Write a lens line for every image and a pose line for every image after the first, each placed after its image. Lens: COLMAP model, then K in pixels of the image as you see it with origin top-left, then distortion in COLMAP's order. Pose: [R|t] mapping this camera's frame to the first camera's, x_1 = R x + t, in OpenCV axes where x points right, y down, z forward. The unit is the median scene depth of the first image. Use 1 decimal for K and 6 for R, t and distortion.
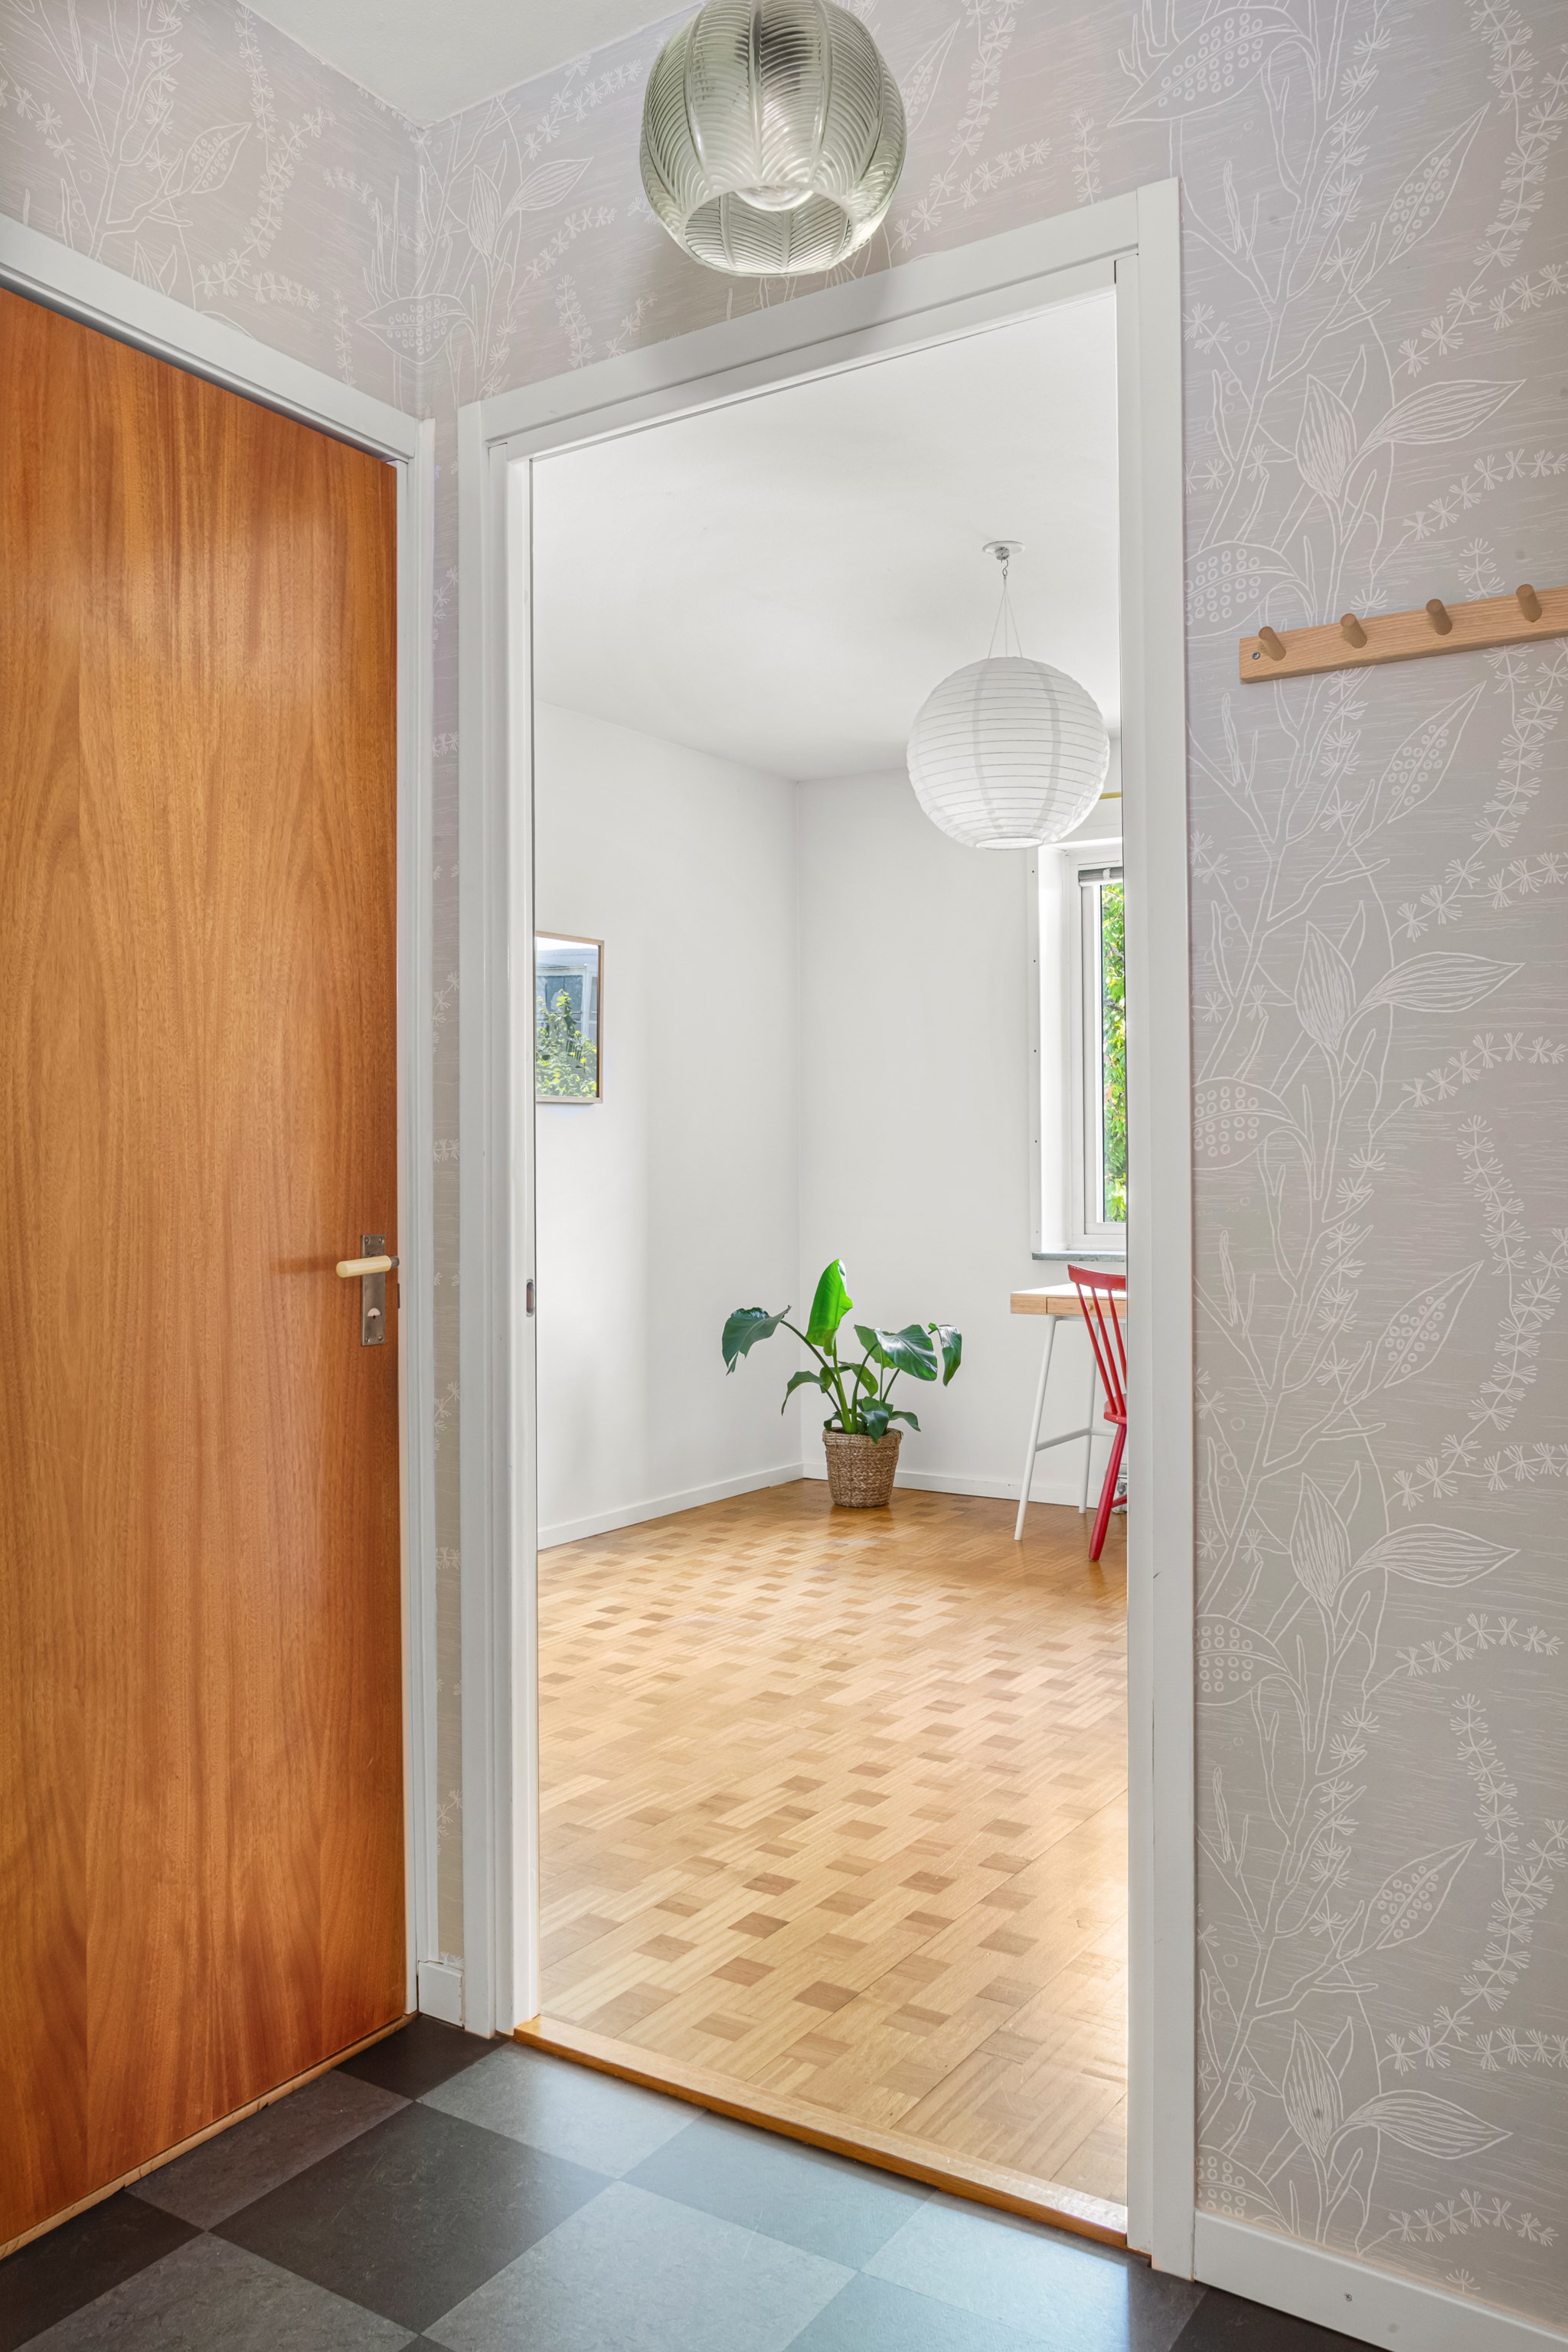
lens RADIAL K [[1766.7, 0, 784.0], [0, 1766.7, 1176.0], [0, 0, 1]] dist [-0.000598, -0.000025]
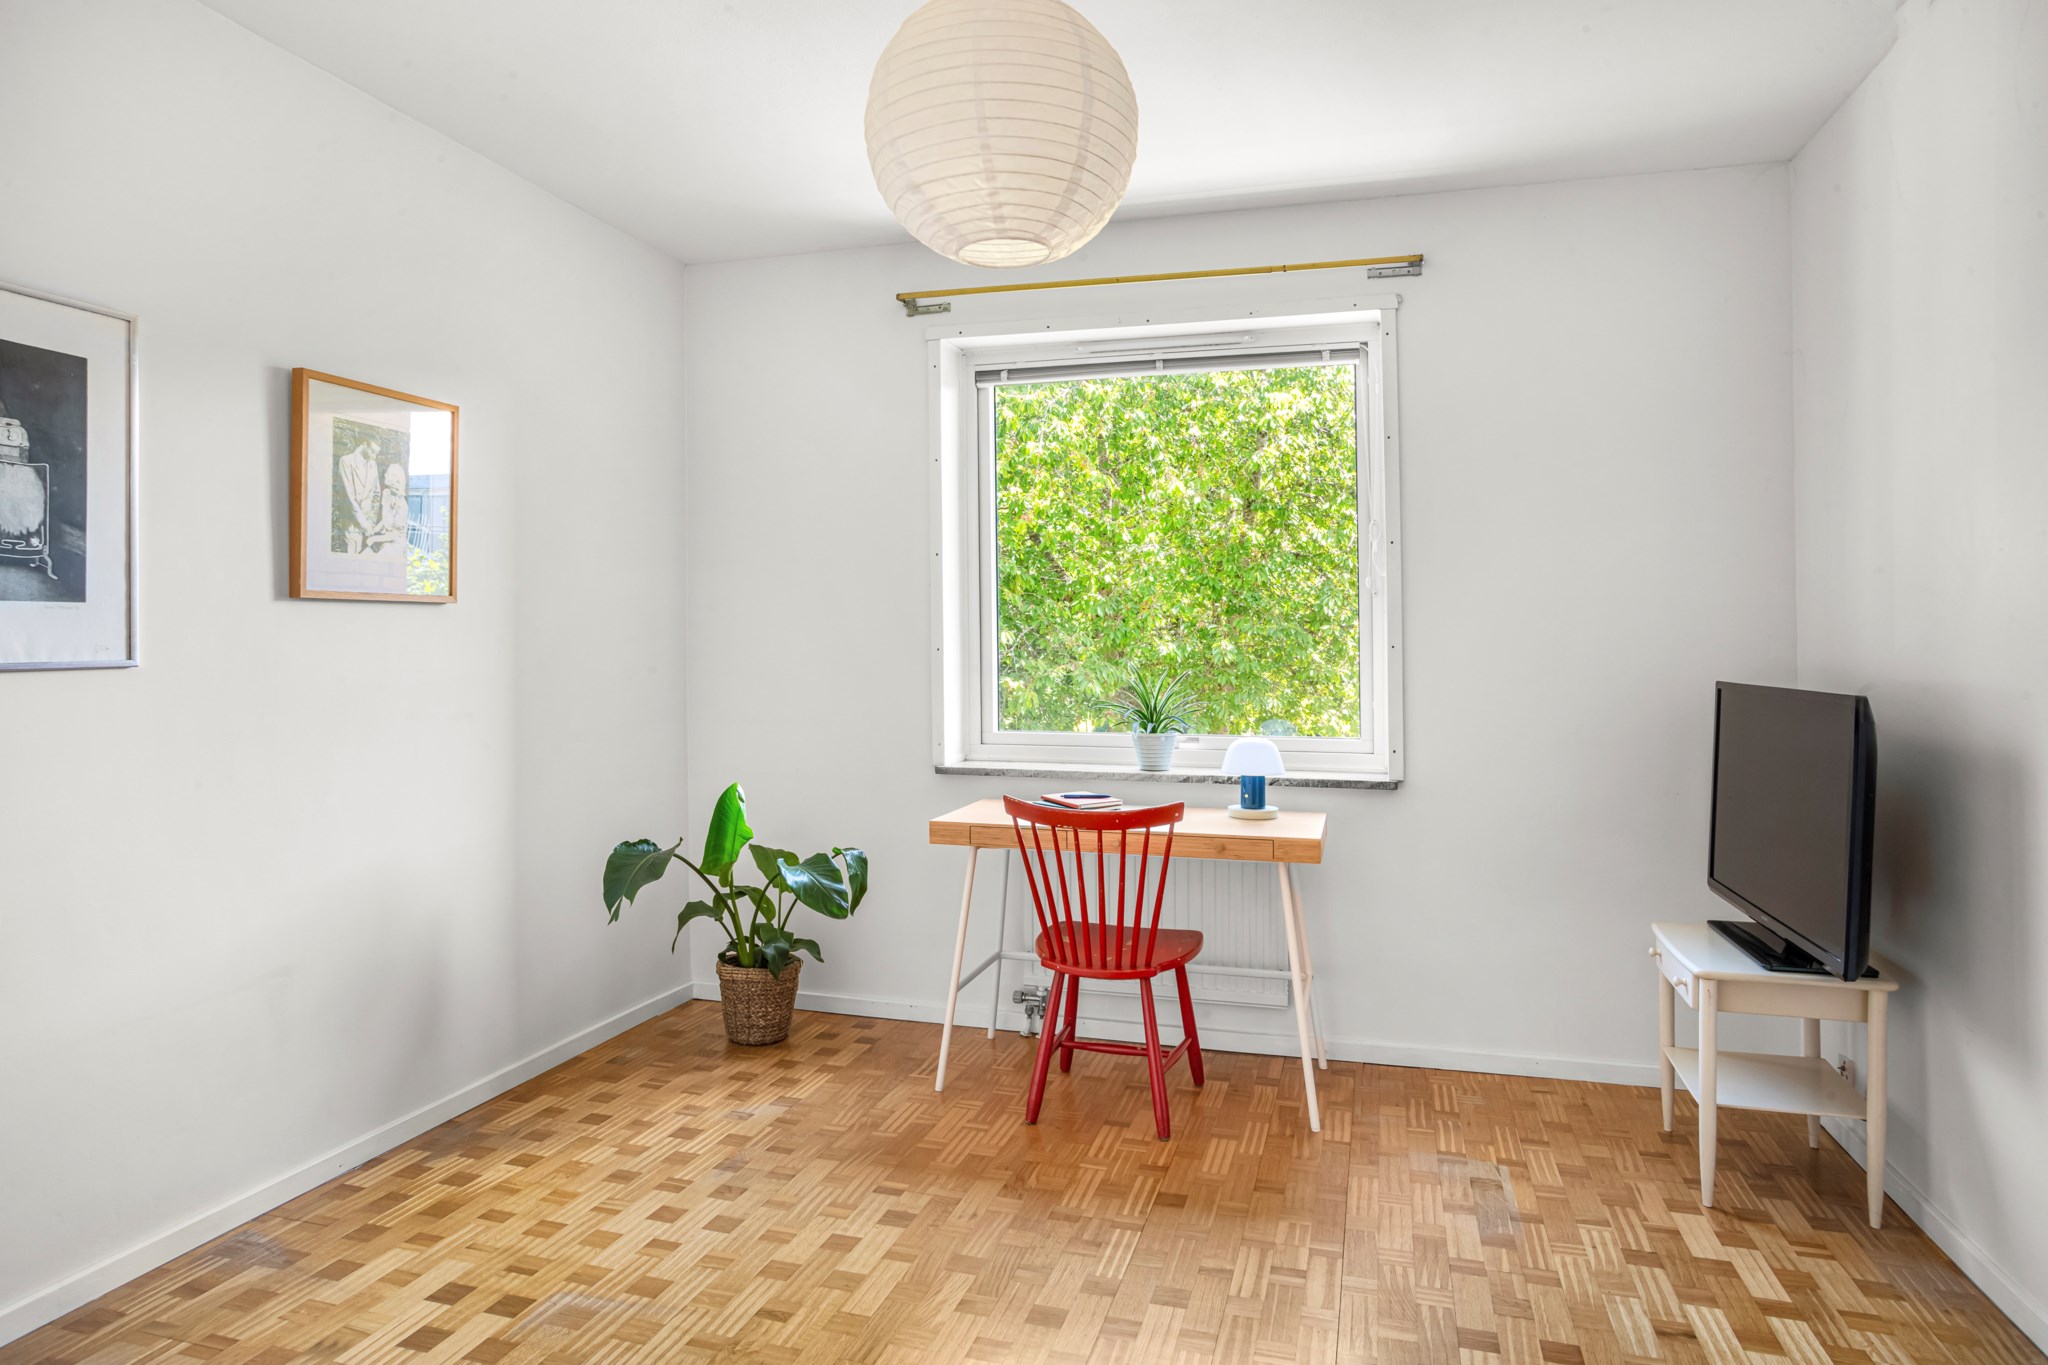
lens RADIAL K [[1266.3, 0, 948.8], [0, 1266.3, 733.6], [0, 0, 1]] dist [-0.002598, 0.000079]
pose [[0.974147, -0.005771, 0.225840, -0.009431], [-0.006860, 0.998457, 0.055101, -0.014510], [-0.225810, -0.055226, 0.972605, 0.351082]]
